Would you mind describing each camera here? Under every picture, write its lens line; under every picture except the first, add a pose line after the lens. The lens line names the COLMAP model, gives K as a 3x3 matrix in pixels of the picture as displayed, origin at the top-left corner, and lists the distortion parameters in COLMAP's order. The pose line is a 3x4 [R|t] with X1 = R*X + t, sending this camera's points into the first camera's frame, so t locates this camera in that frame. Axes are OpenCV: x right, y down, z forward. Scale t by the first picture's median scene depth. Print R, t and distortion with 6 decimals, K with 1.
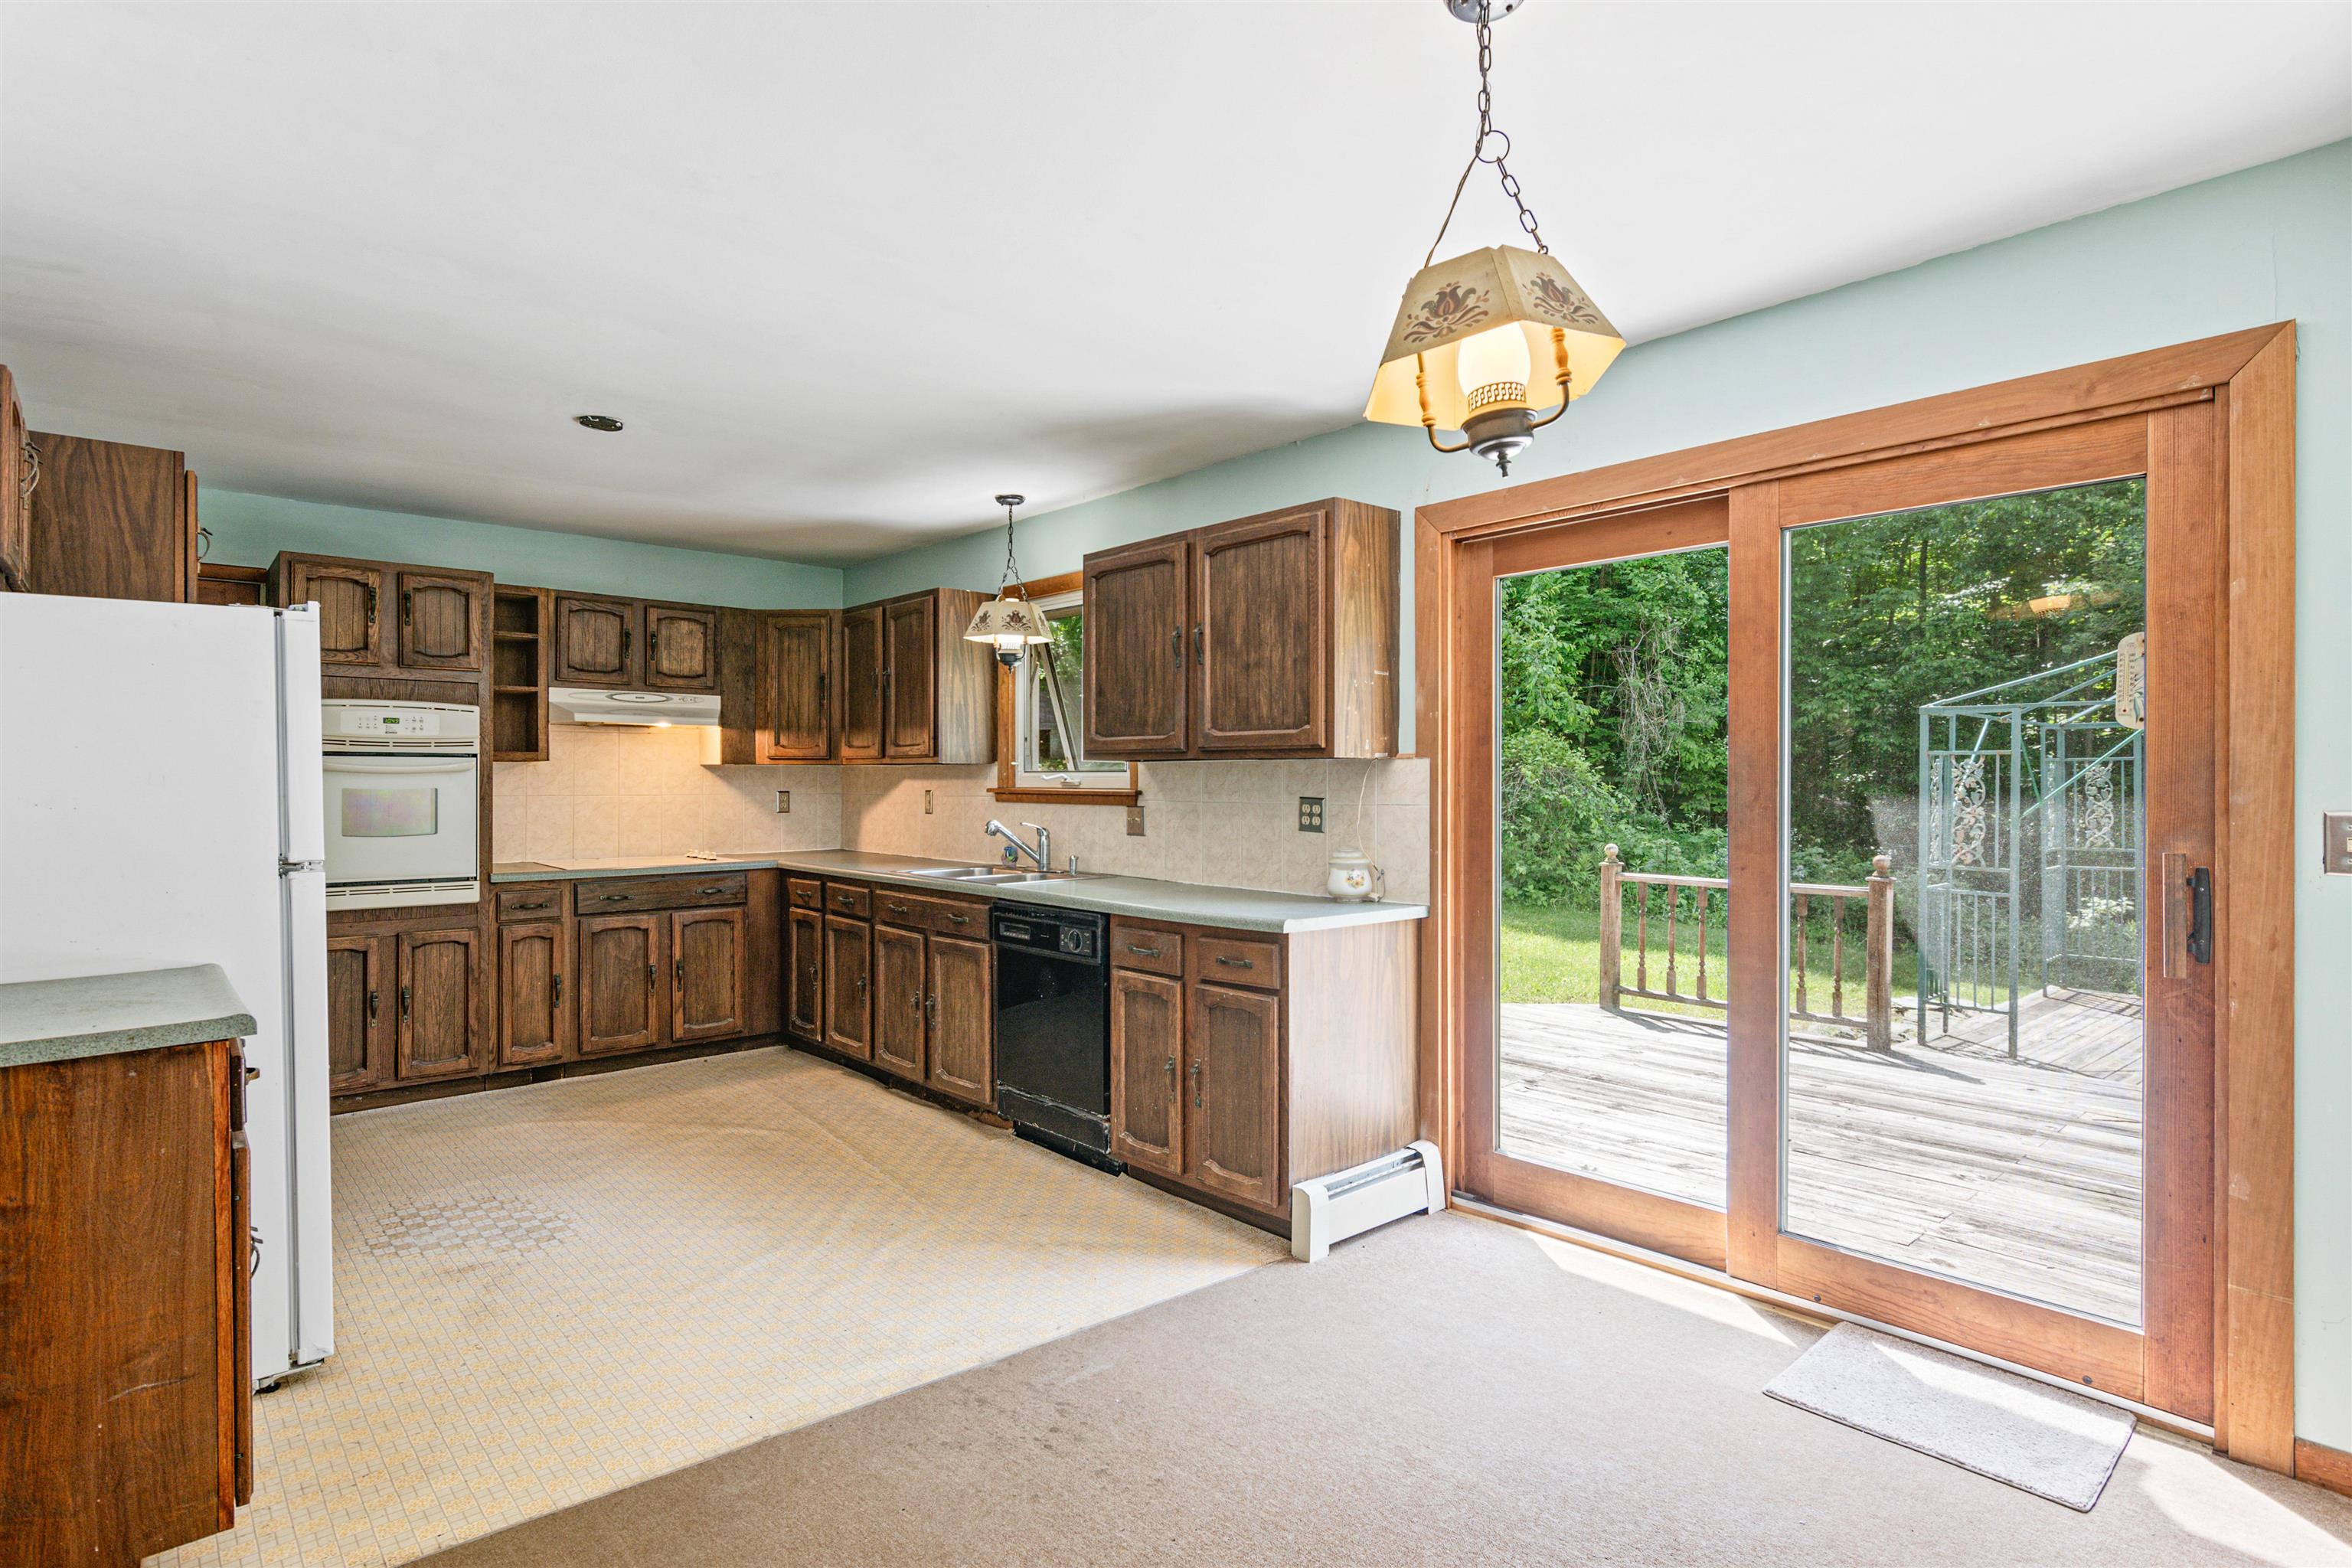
lens RADIAL K [[1195.2, 0, 1167.3], [0, 1195.2, 782.4], [0, 0, 1]] dist [0.003973, -0.001403]
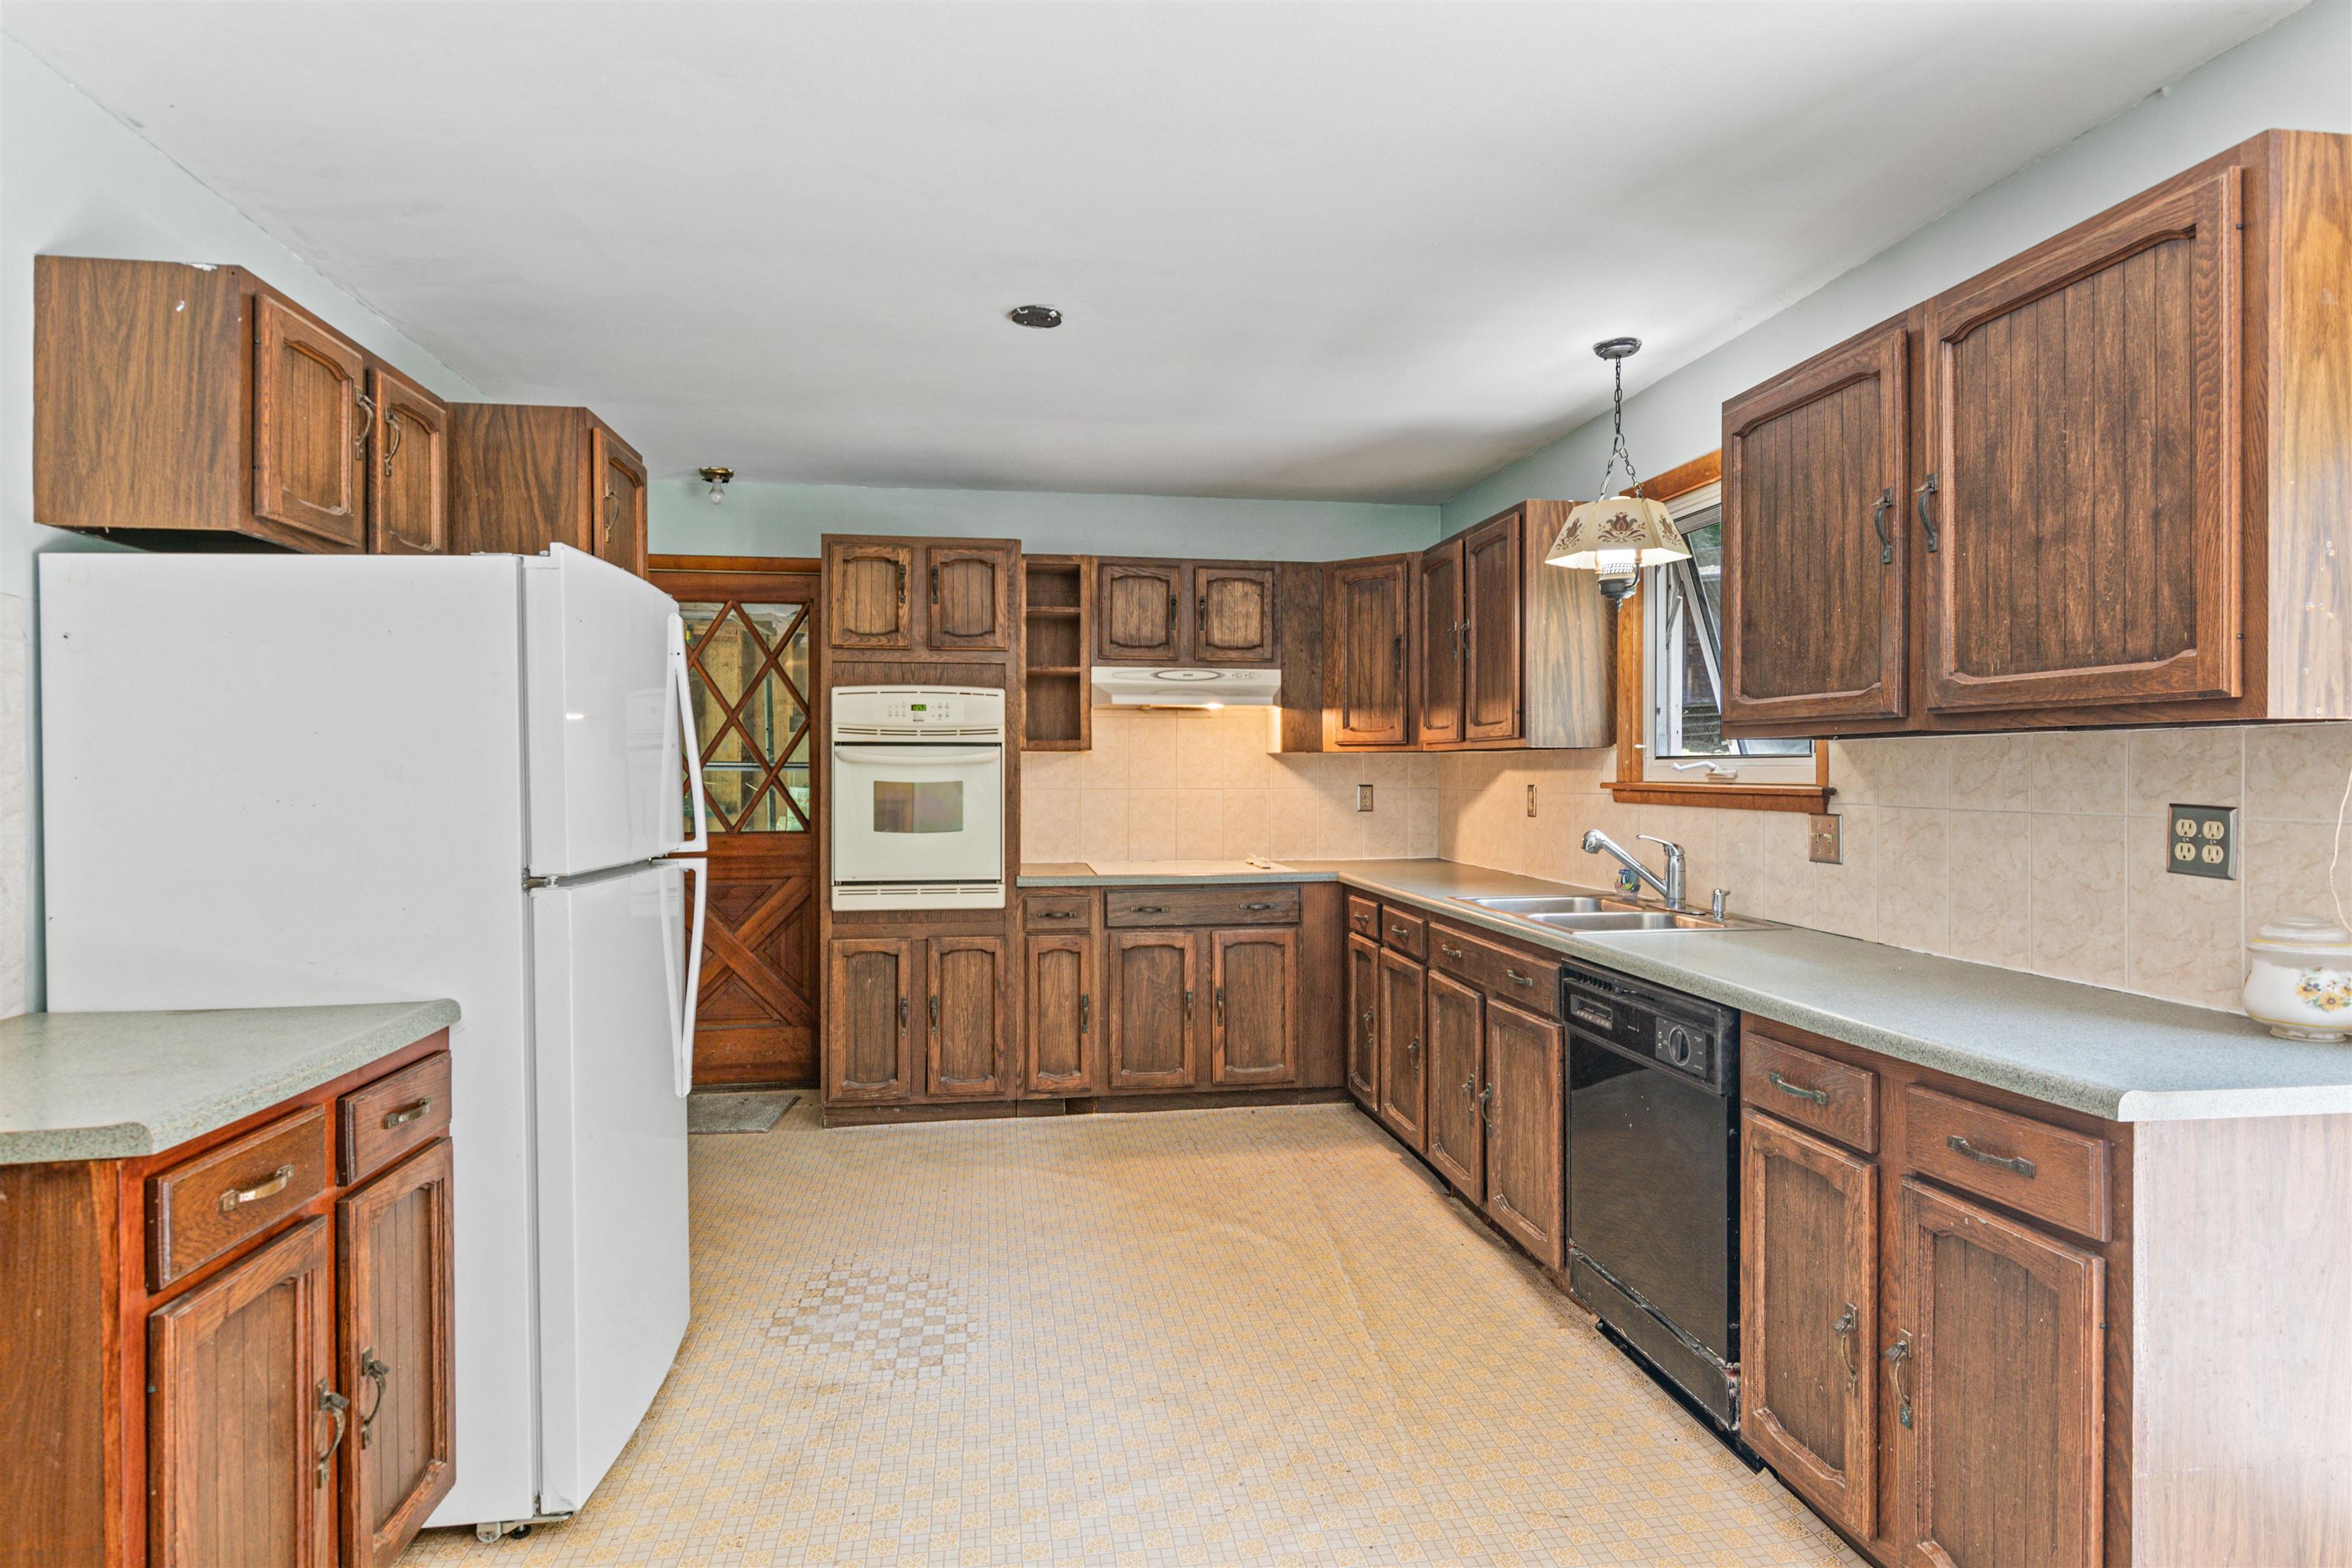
lens RADIAL K [[1238.2, 0, 1175.7], [0, 1238.2, 777.1], [0, 0, 1]] dist [-0.002055, -0.002354]
pose [[0.841359, 0.001425, -0.540475, 0.042149], [-0.000010, 0.999997, 0.002622, -0.000381], [0.540477, -0.002201, 0.841356, 0.357420]]
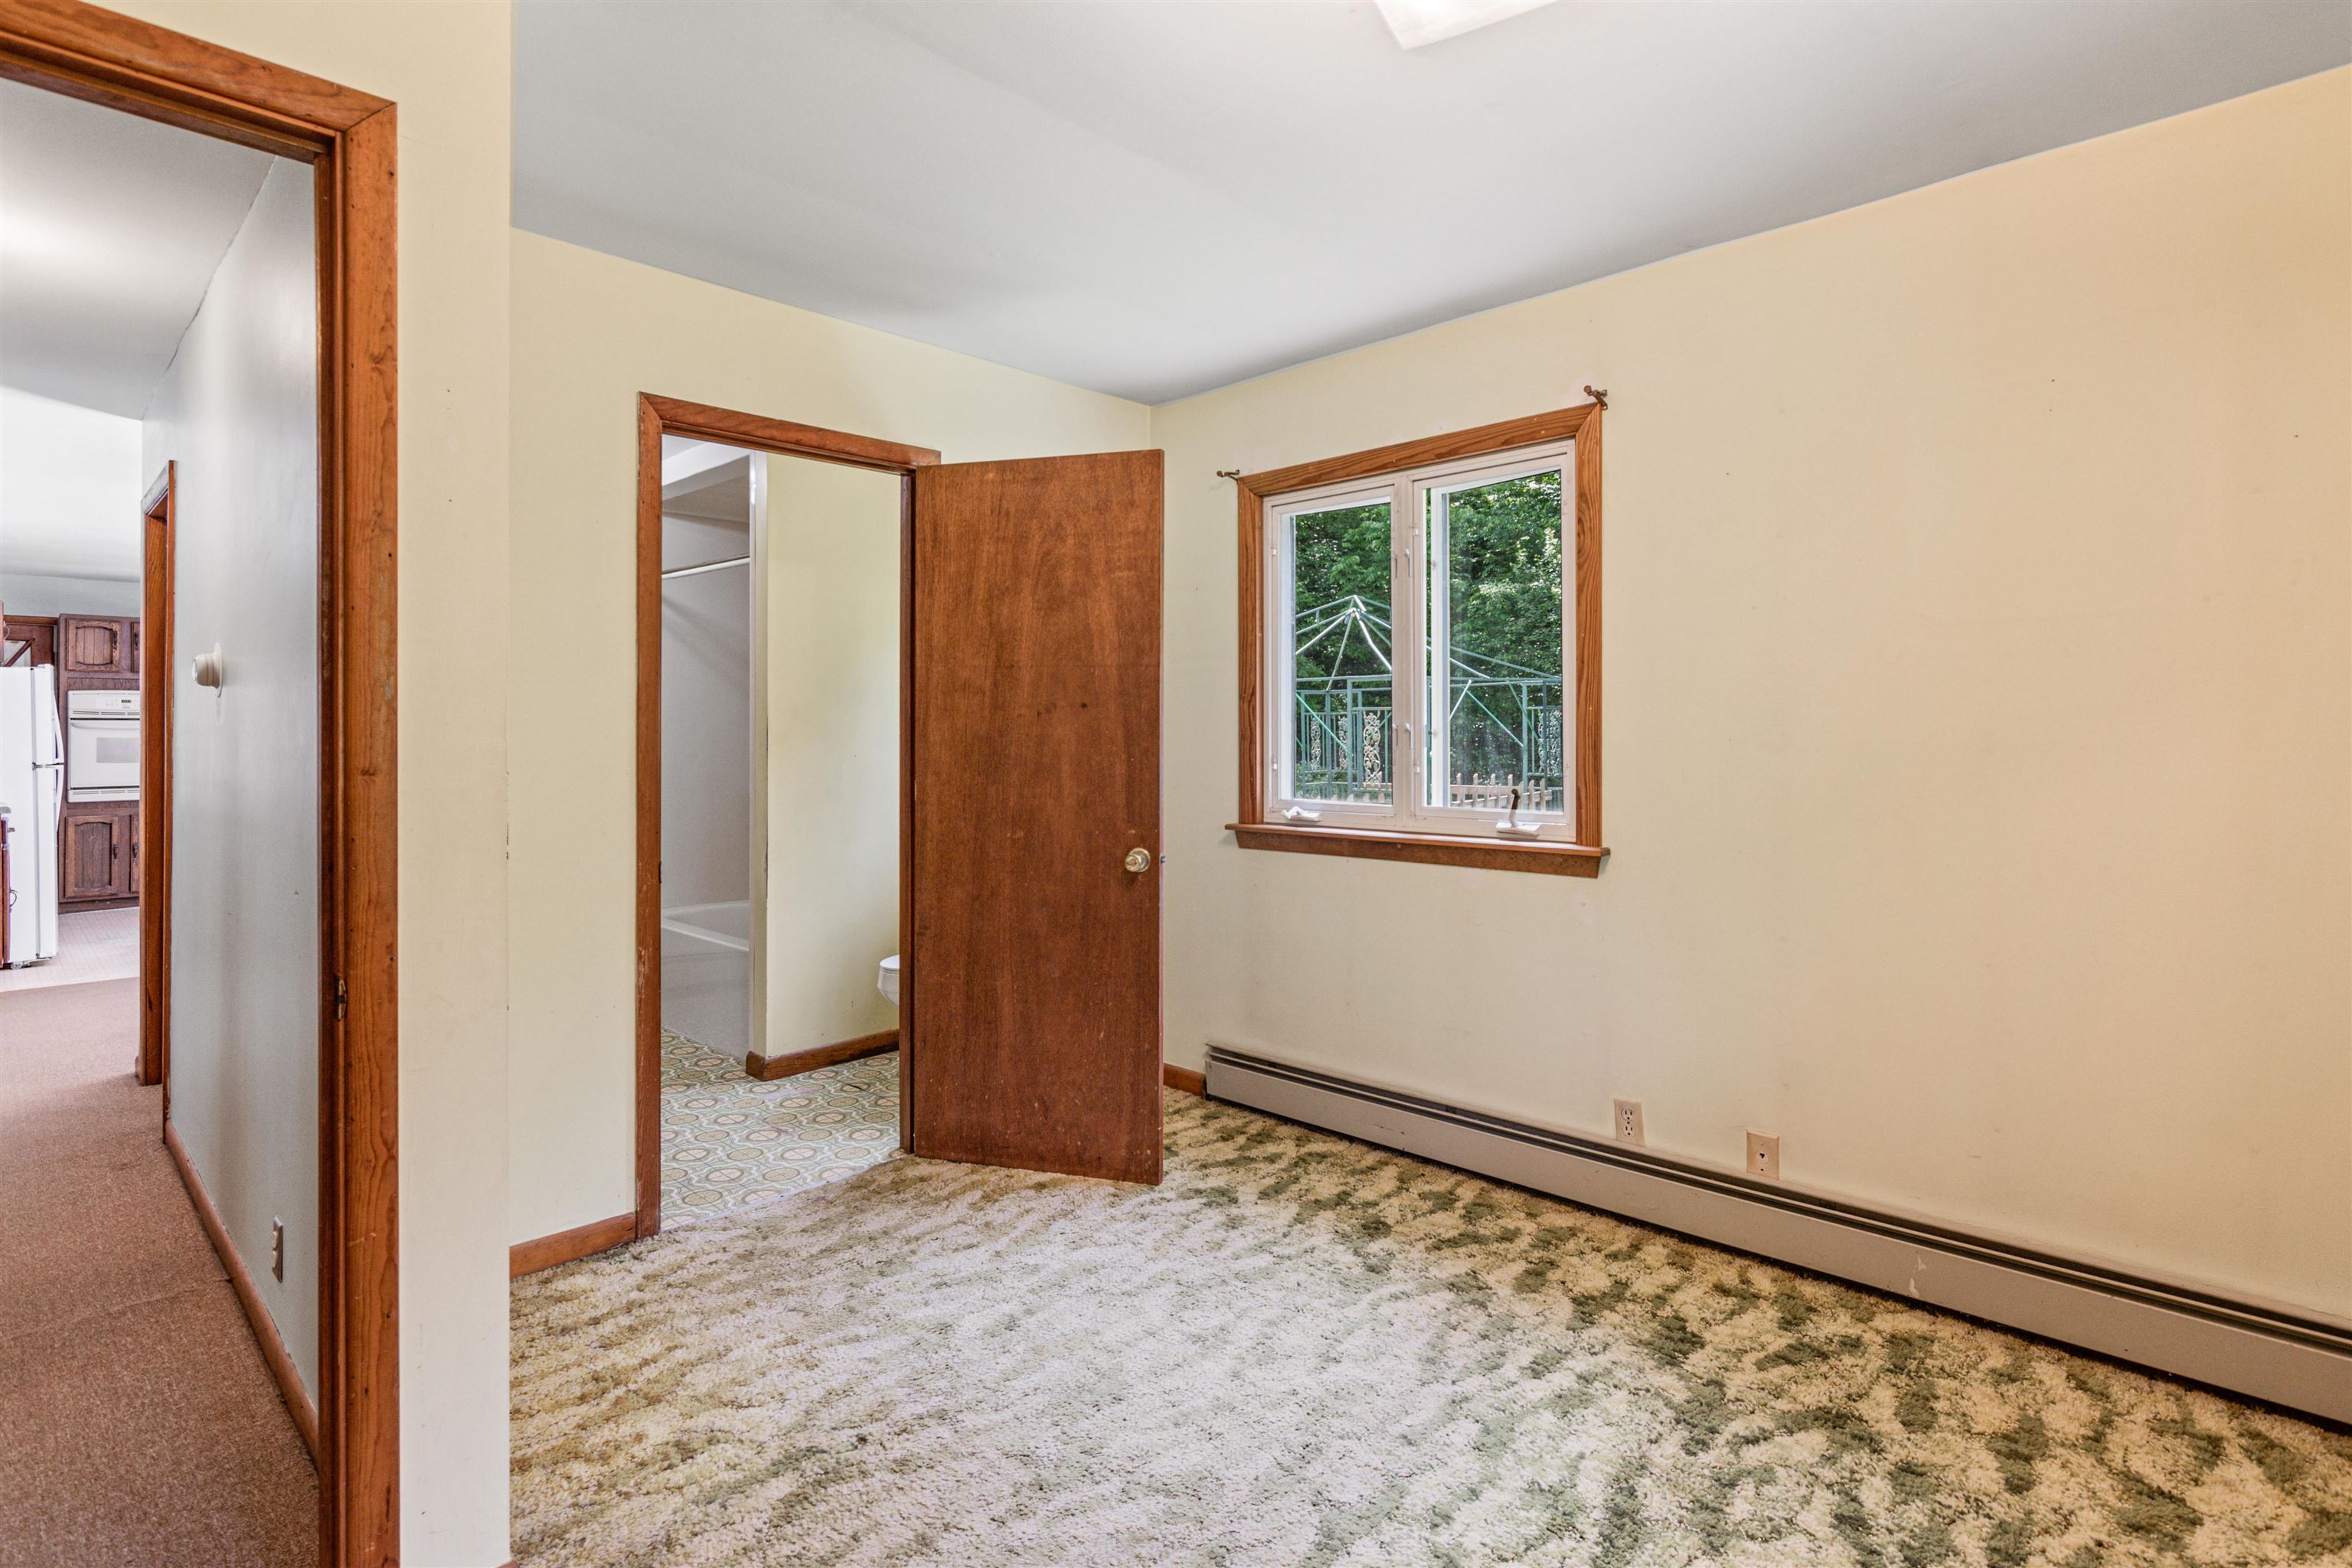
lens RADIAL K [[1177.7, 0, 1184.9], [0, 1177.7, 731.4], [0, 0, 1]] dist [0.005196, -0.001354]
pose [[0.997385, -0.000412, 0.072270, 1.039328], [0.000621, 0.999996, -0.002870, 0.002808], [-0.072269, 0.002908, 0.997381, -1.152785]]
